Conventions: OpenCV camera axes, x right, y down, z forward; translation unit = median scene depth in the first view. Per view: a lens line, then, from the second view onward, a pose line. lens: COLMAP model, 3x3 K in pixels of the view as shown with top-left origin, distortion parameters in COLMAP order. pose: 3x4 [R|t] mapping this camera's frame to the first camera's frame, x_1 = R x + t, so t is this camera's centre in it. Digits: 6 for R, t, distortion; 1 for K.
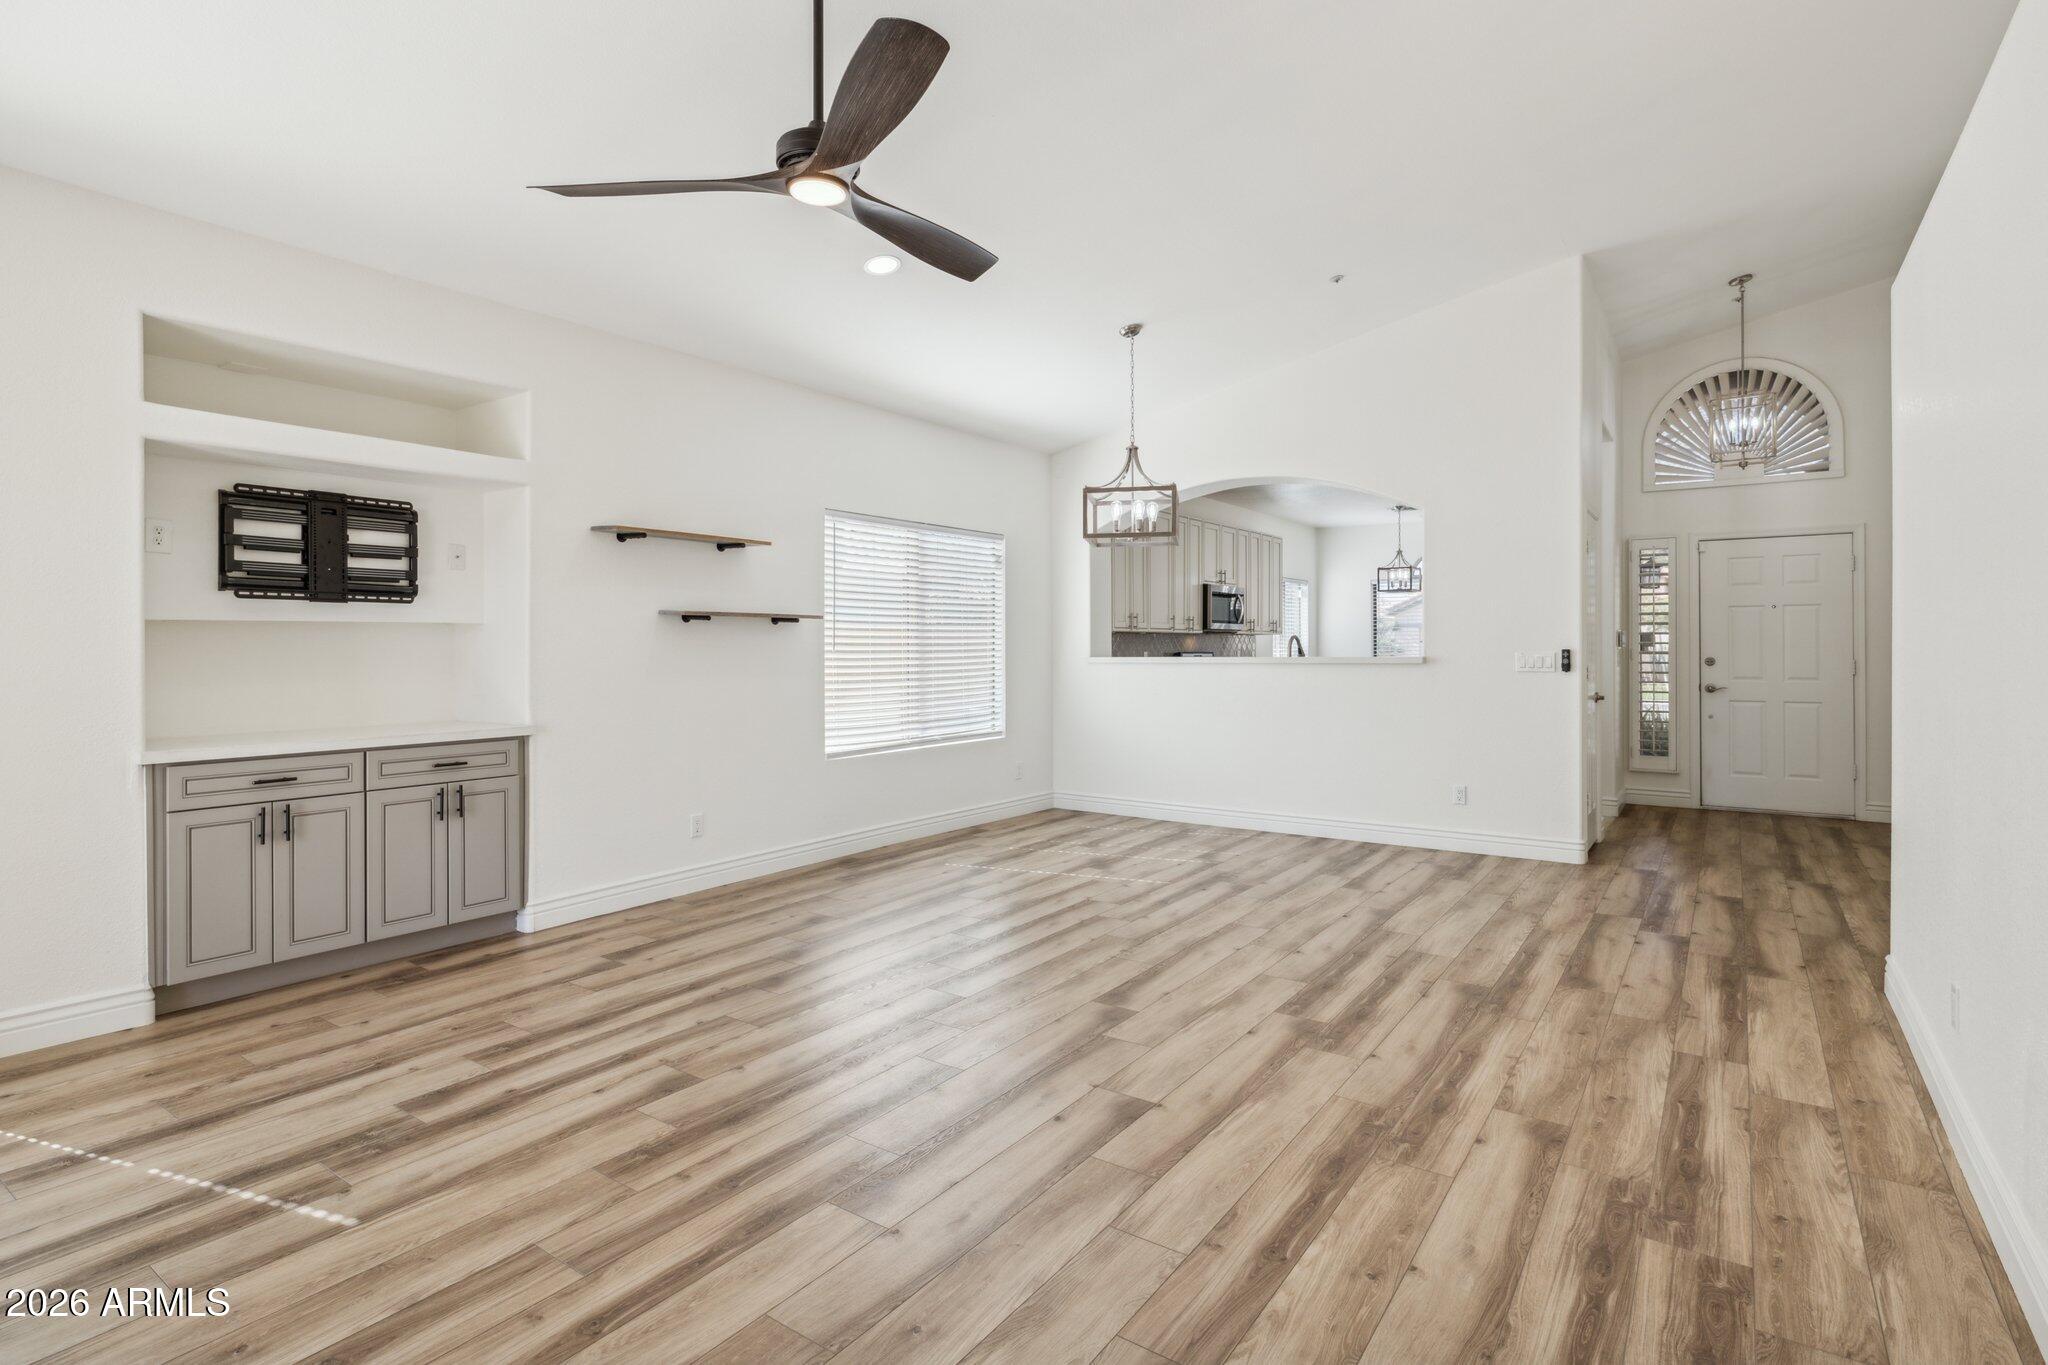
lens RADIAL K [[1008.0, 0, 1020.5], [0, 1008.0, 646.8], [0, 0, 1]] dist [-0.001634, 0.001183]
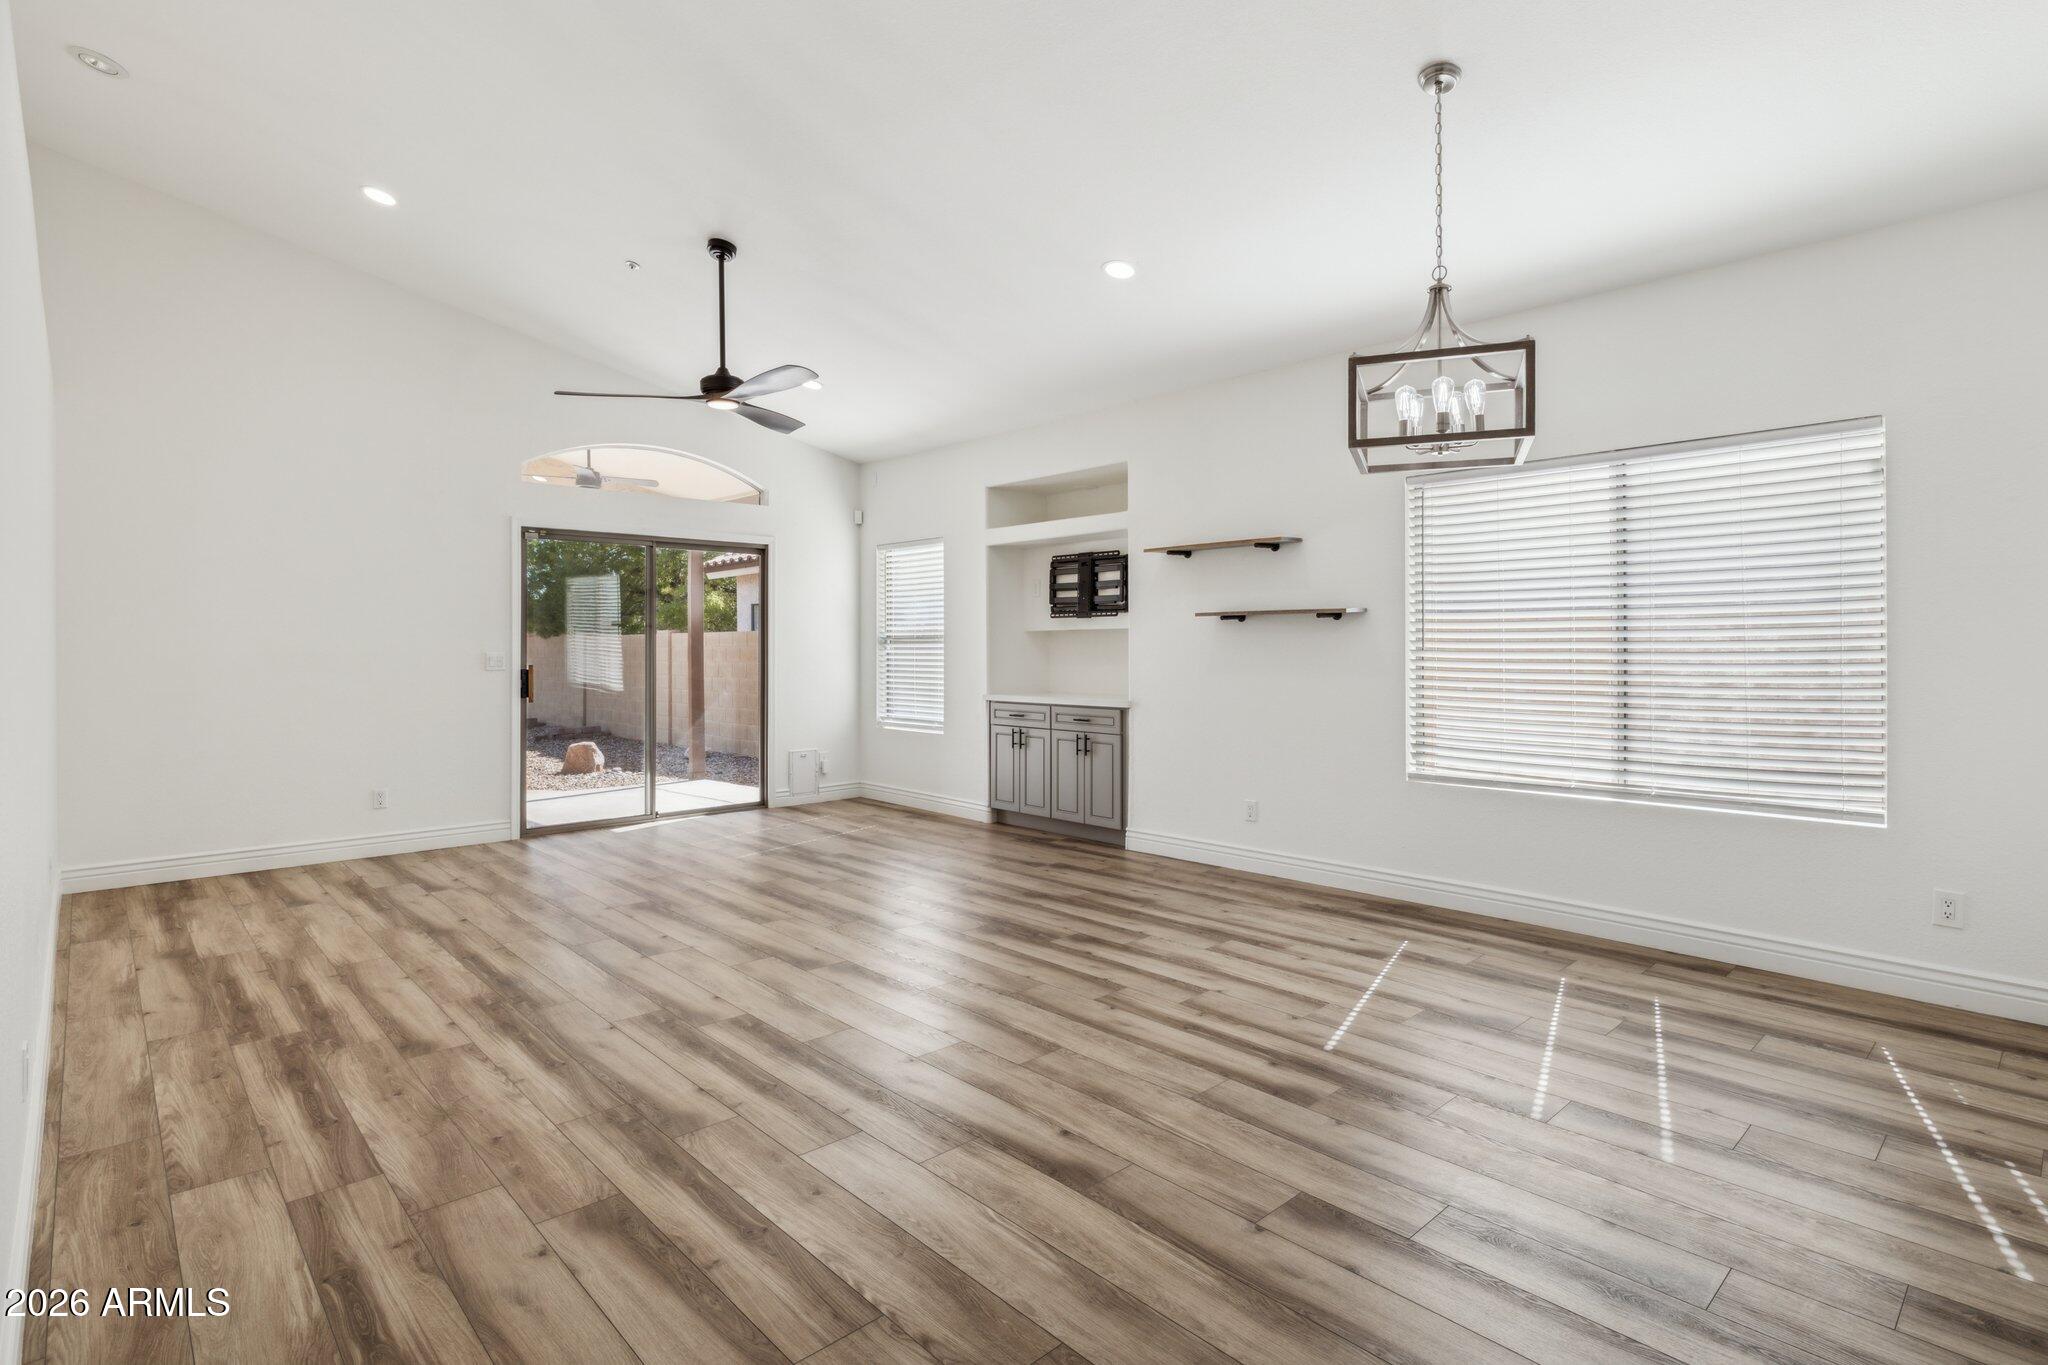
lens RADIAL K [[1008.0, 0, 1020.5], [0, 1008.0, 646.8], [0, 0, 1]] dist [-0.001634, 0.001183]
pose [[-0.204071, 0.002118, -0.978954, 1.222161], [0.001344, 0.999997, 0.001883, 0.000695], [0.978955, -0.000931, -0.204073, 1.535889]]
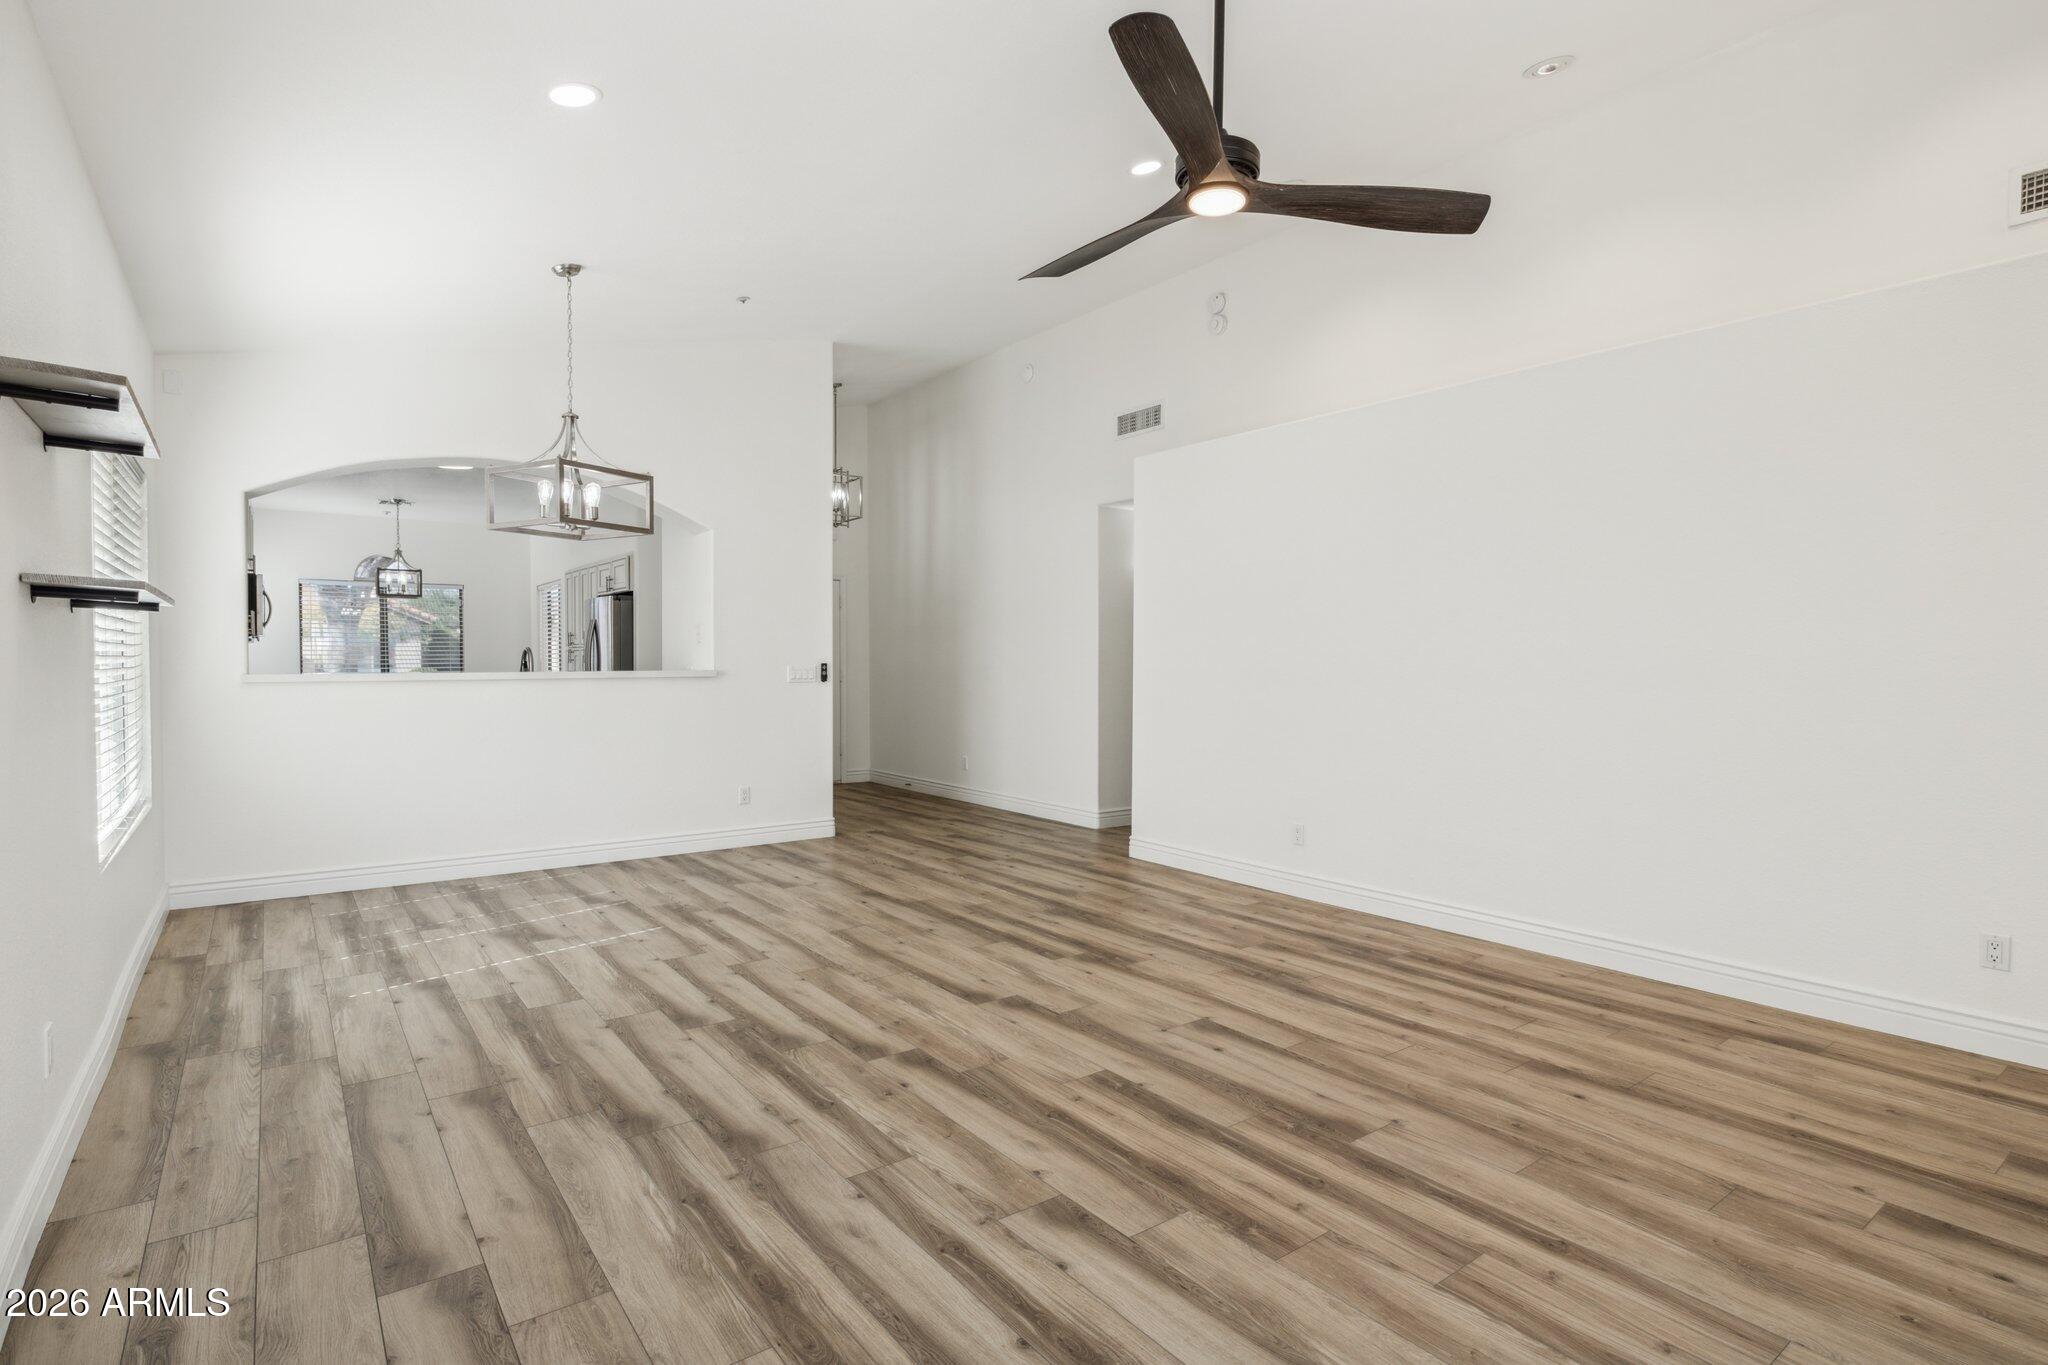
lens RADIAL K [[1011.5, 0, 1024.0], [0, 1011.5, 682.5], [0, 0, 1]] dist [-0.000252, 0.000325]
pose [[0.307932, -0.017056, 0.951255, -0.962563], [-0.002583, 0.999821, 0.018763, 0.003211], [-0.951405, -0.008234, 0.307833, 0.691365]]
